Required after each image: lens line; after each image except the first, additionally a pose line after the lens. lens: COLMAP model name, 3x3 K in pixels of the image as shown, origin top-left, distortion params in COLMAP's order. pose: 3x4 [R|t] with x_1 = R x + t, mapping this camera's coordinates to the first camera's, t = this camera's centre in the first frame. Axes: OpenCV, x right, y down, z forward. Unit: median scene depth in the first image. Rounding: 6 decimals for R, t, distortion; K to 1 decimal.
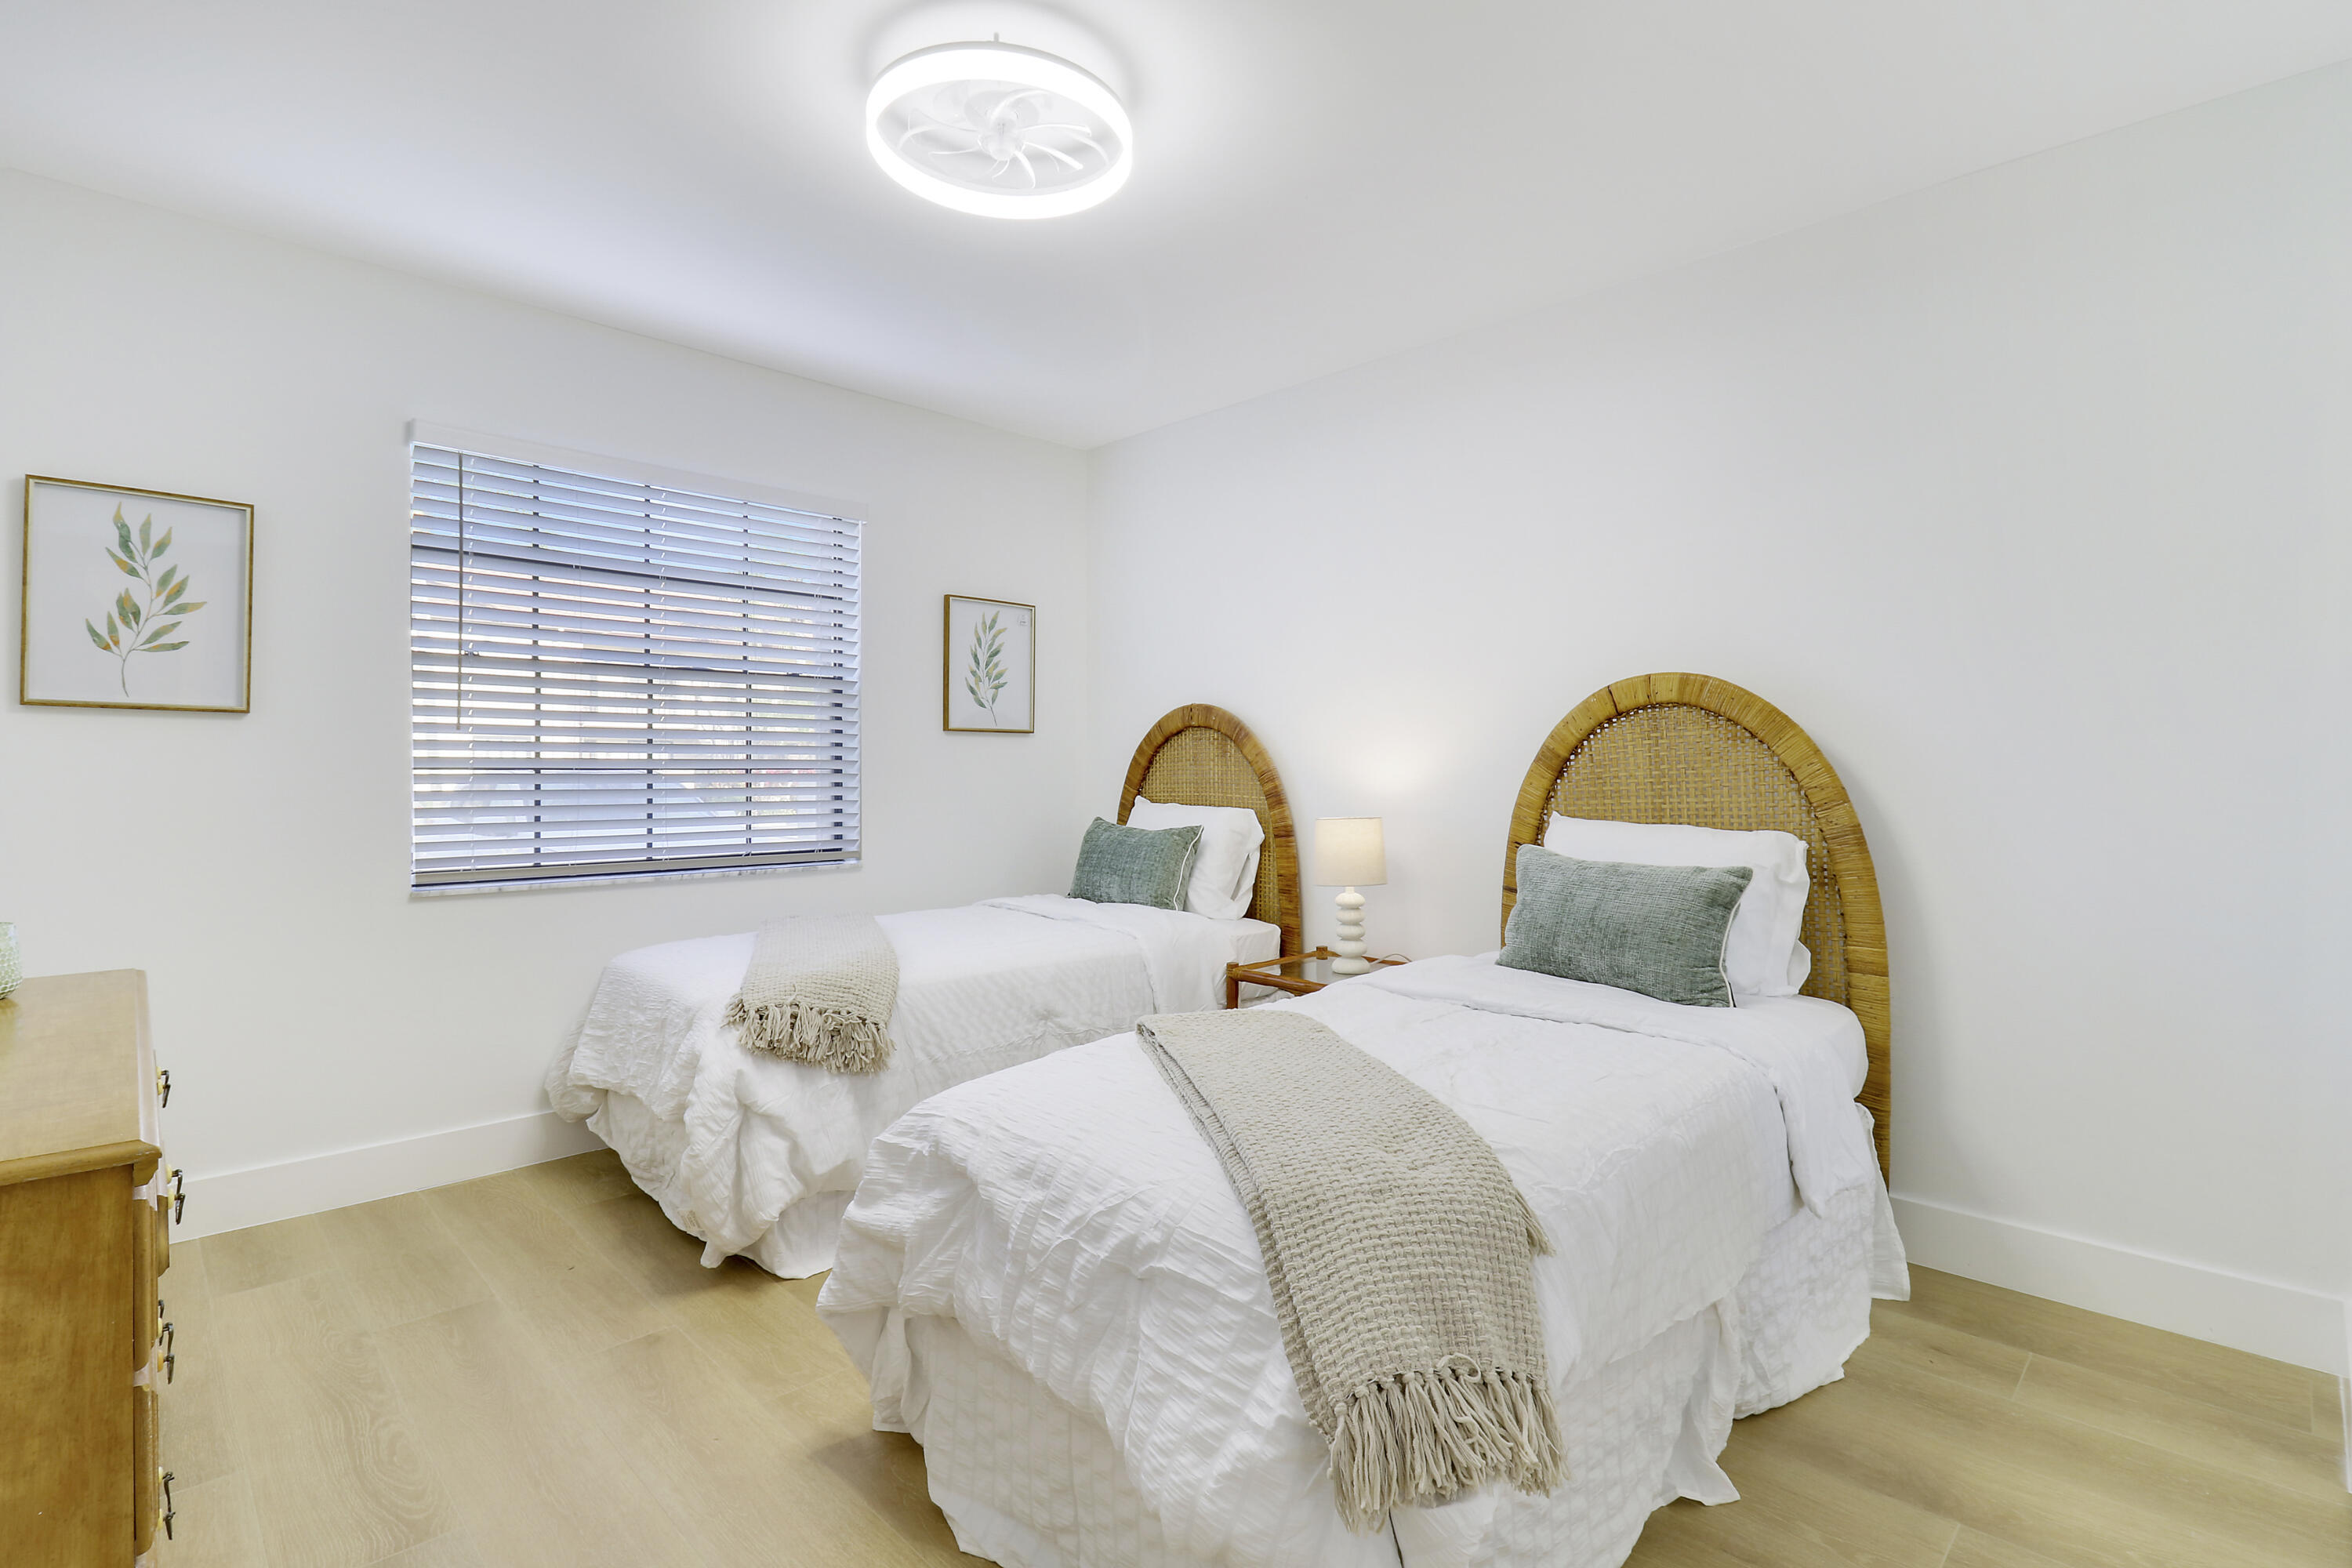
lens RADIAL K [[1104.0, 0, 1180.7], [0, 1104.0, 764.3], [0, 0, 1]] dist [0.001443, -0.000714]
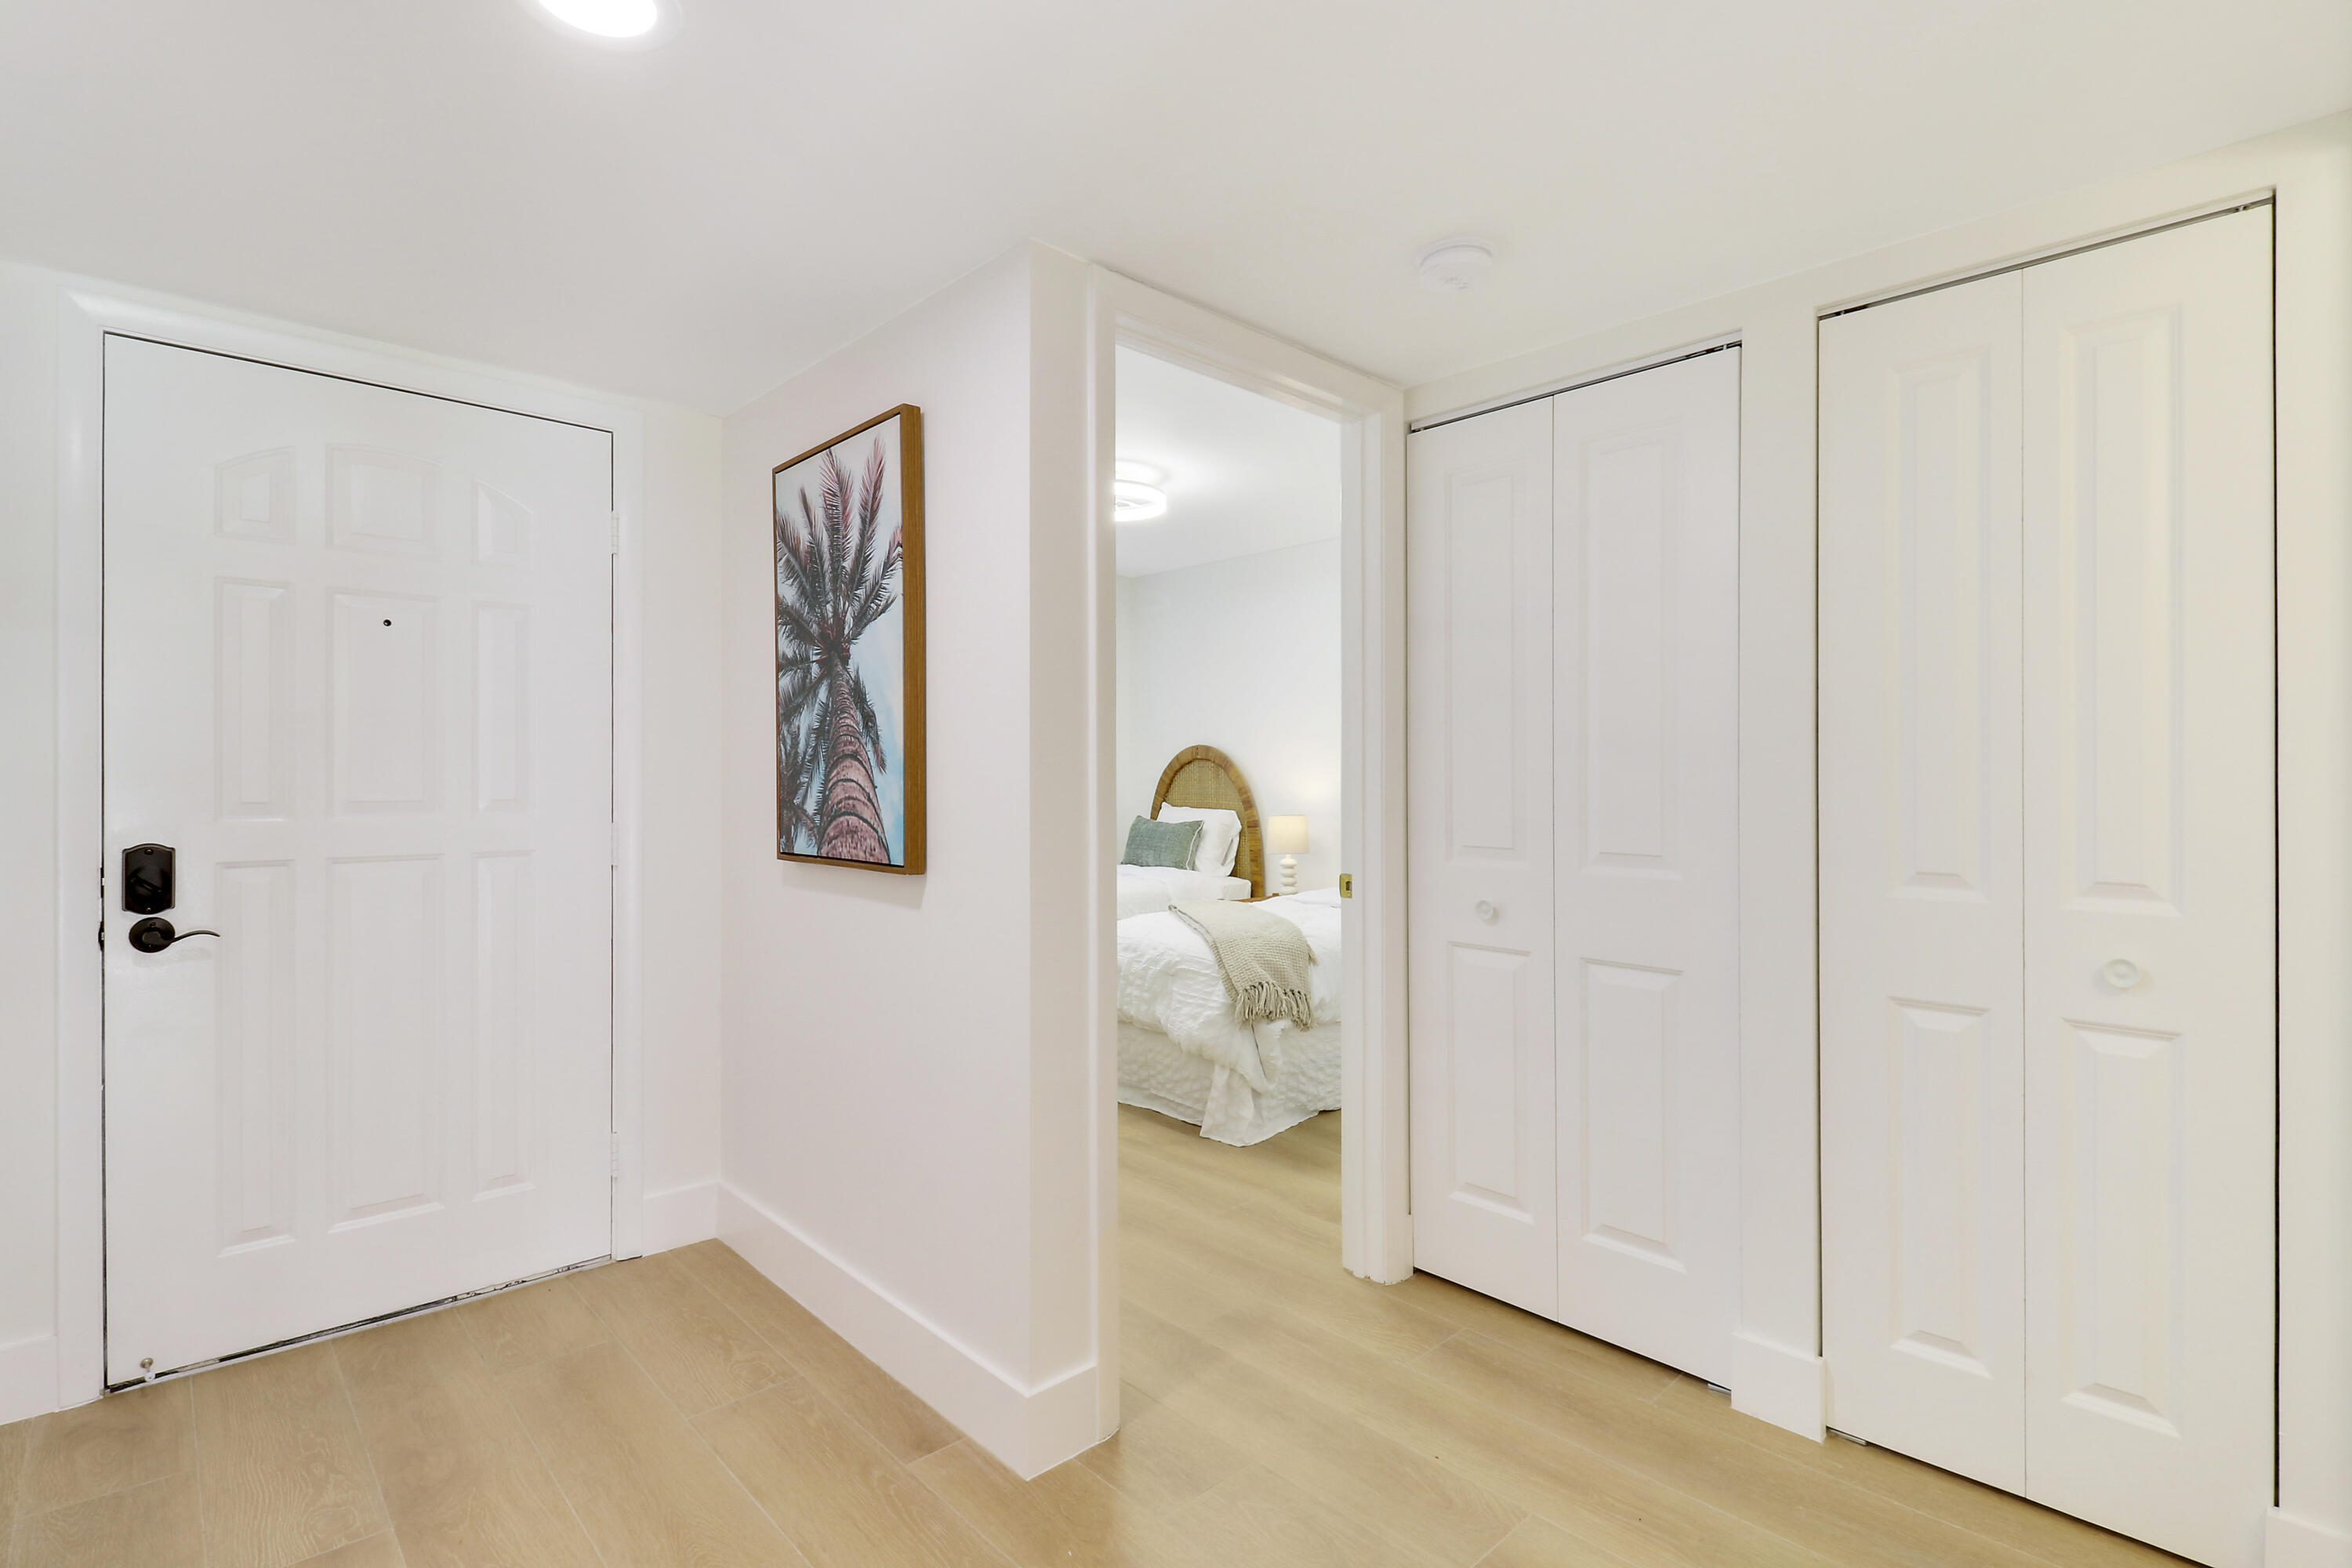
lens RADIAL K [[1104.0, 0, 1180.7], [0, 1104.0, 764.3], [0, 0, 1]] dist [0.001443, -0.000714]
pose [[0.999908, -0.001587, -0.013489, 0.007947], [0.001466, 0.999959, -0.008961, -0.013389], [0.013503, 0.008940, 0.999869, -0.656202]]
